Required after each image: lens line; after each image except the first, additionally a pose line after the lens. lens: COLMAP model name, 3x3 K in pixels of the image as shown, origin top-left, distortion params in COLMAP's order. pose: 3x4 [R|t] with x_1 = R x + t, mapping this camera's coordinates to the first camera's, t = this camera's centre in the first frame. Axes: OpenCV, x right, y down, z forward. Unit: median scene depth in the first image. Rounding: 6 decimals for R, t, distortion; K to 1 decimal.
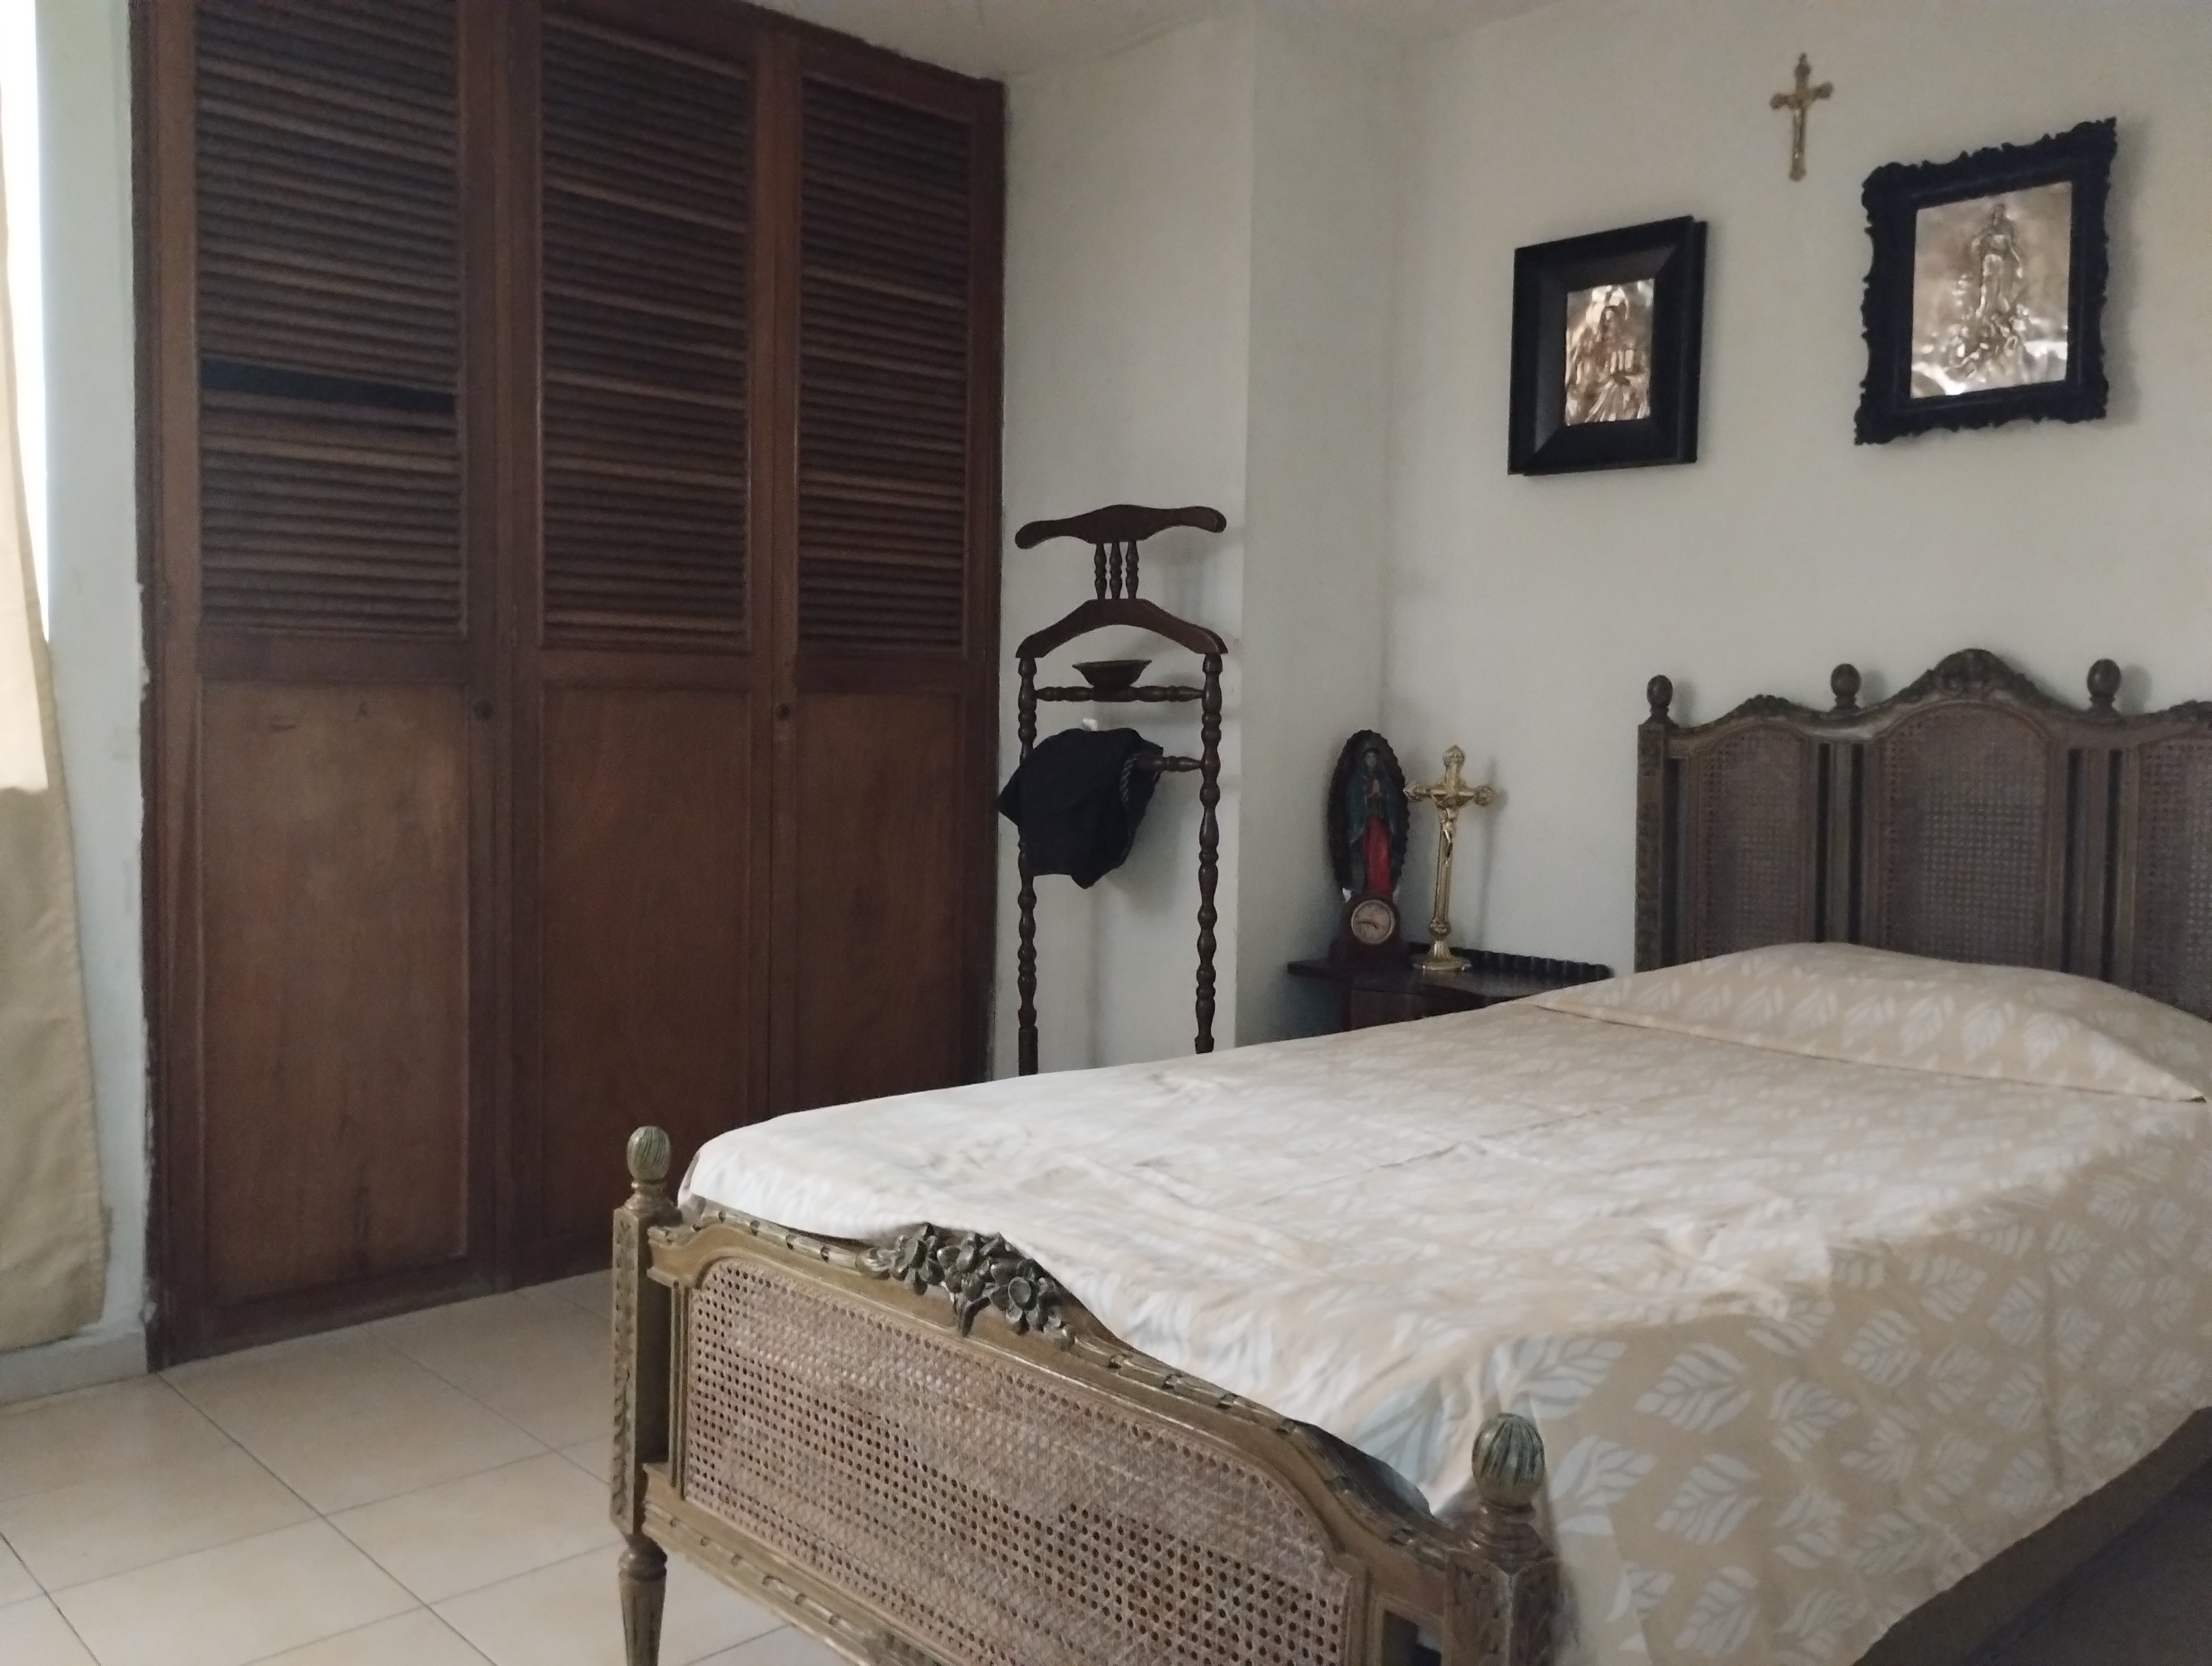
lens RADIAL K [[1840.4, 0, 1105.8], [0, 1840.4, 825.3], [0, 0, 1]] dist [0.050317, -0.068840]
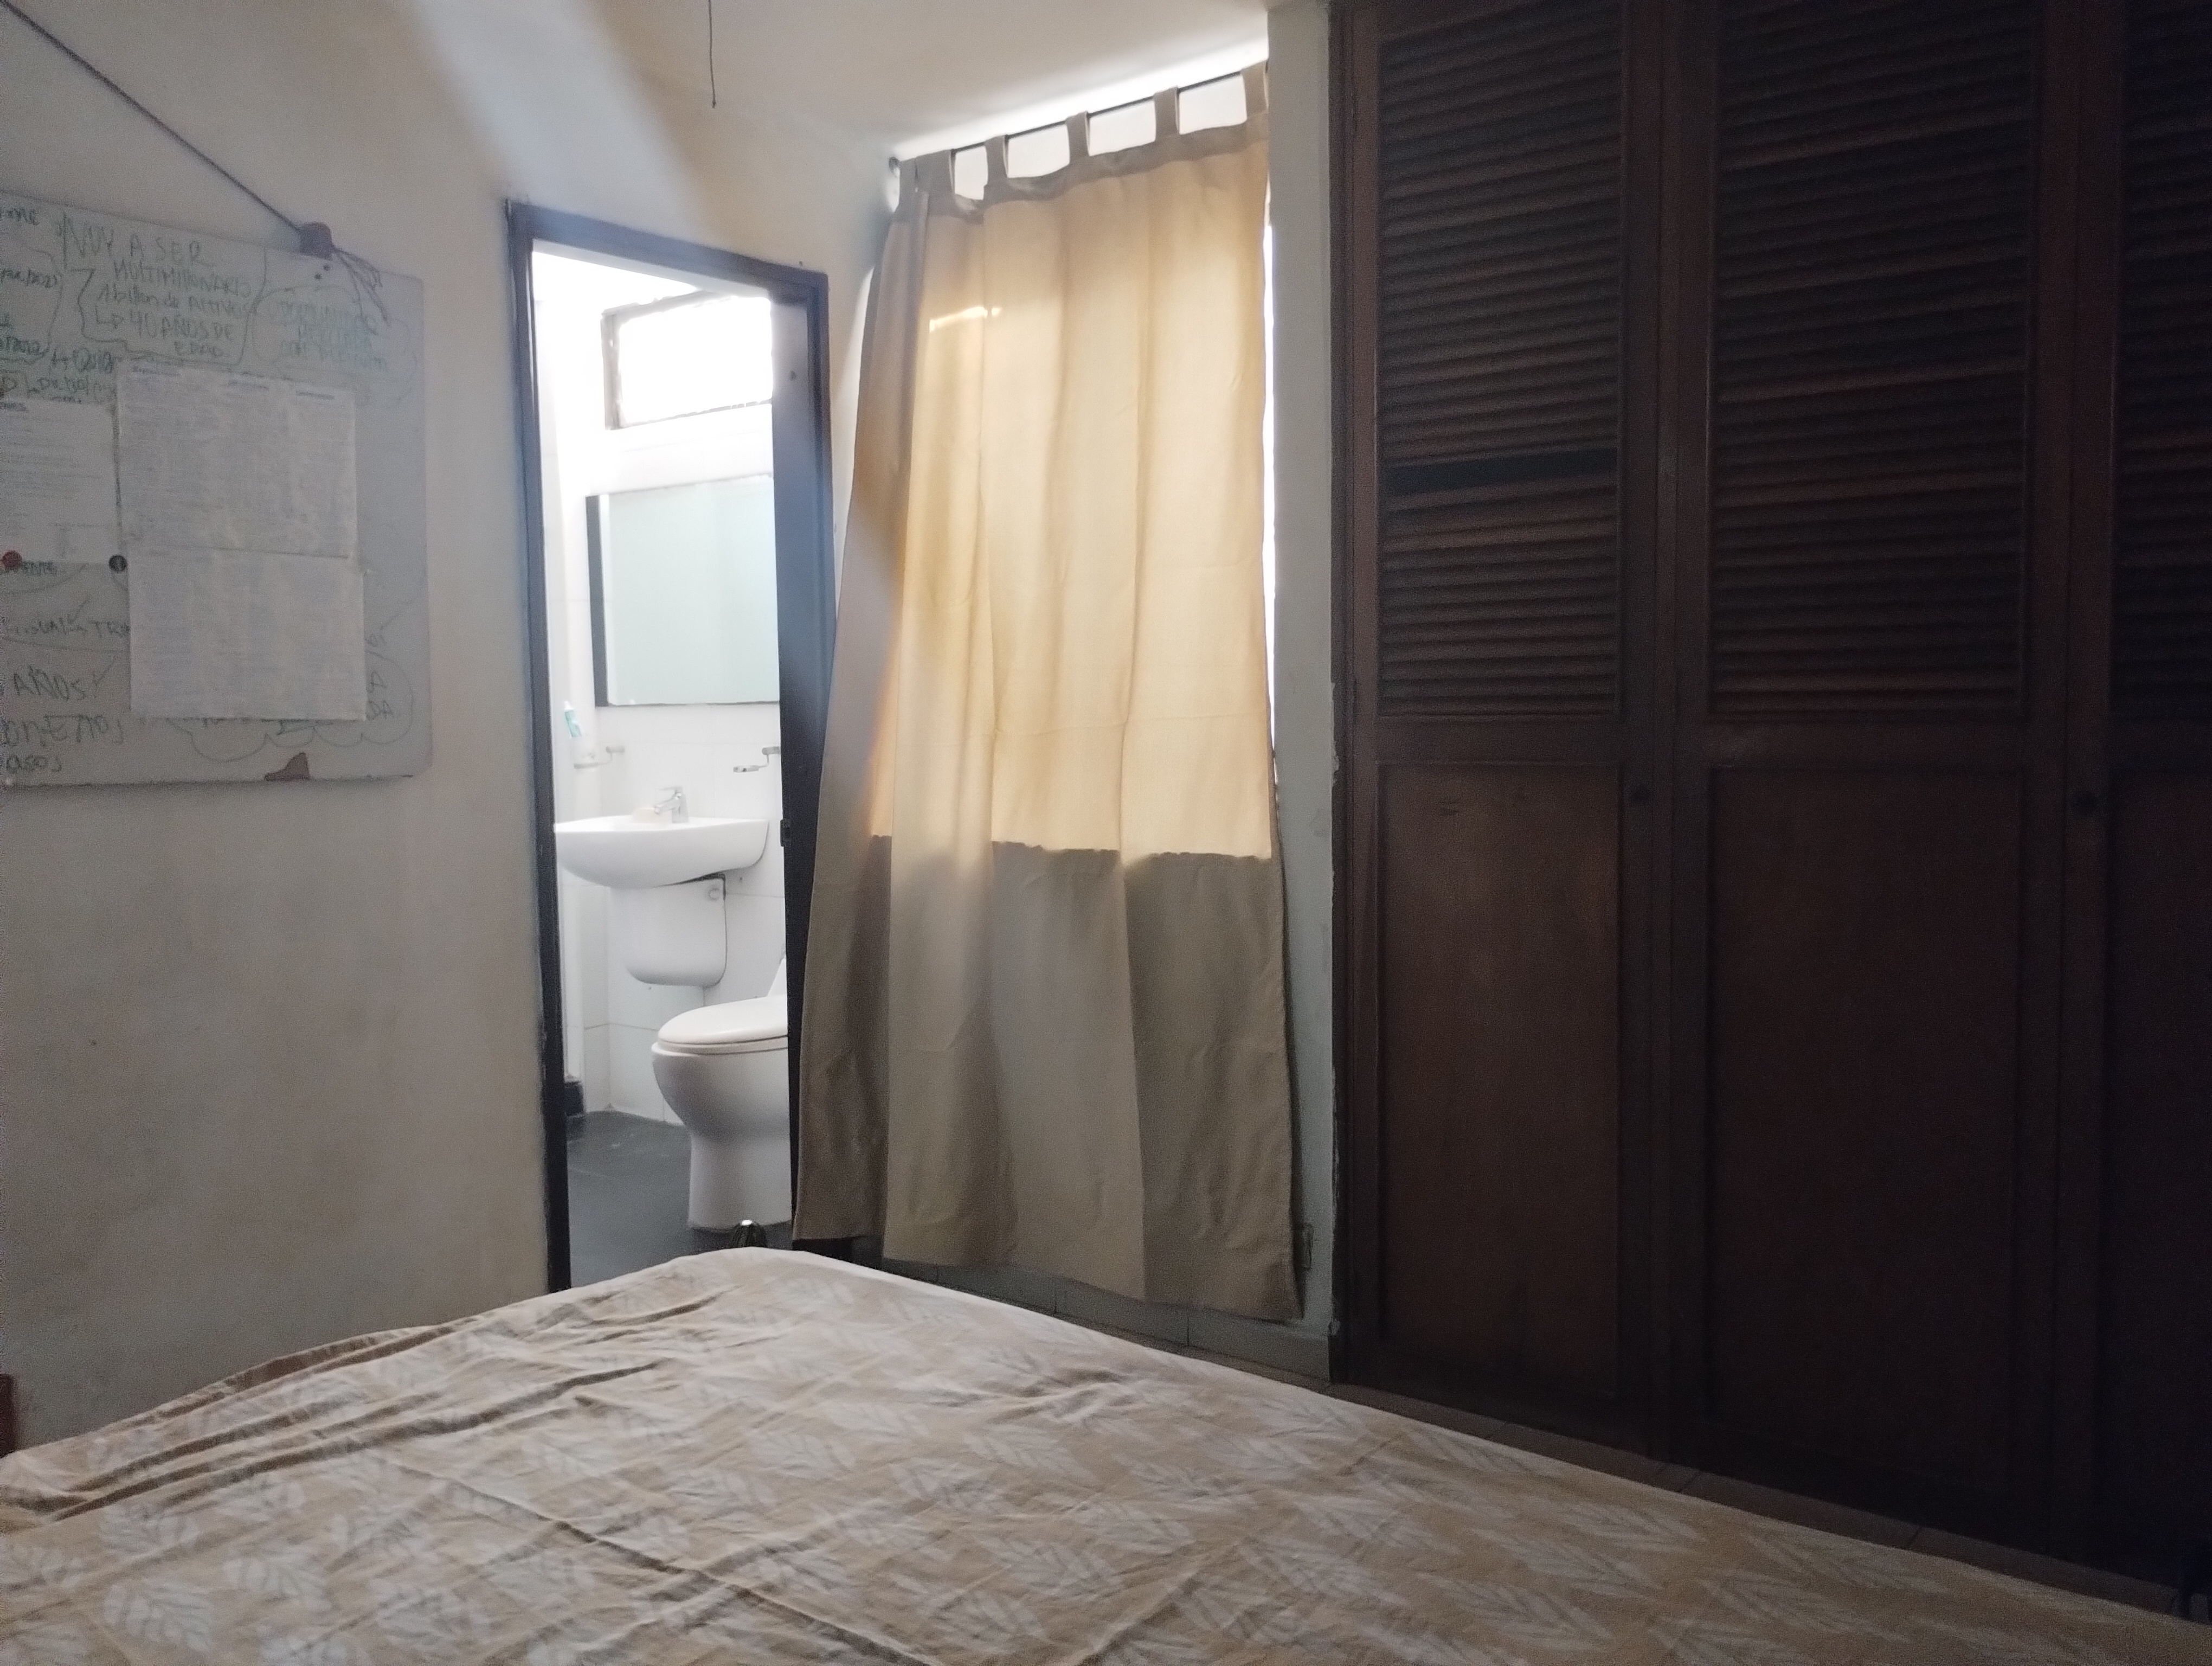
lens RADIAL K [[1840.4, 0, 1105.8], [0, 1840.4, 825.3], [0, 0, 1]] dist [0.050317, -0.068840]
pose [[0.134262, 0.037868, -0.990222, 0.543275], [-0.058057, 0.997854, 0.030288, -0.064593], [0.989244, 0.053423, 0.136173, 0.674640]]
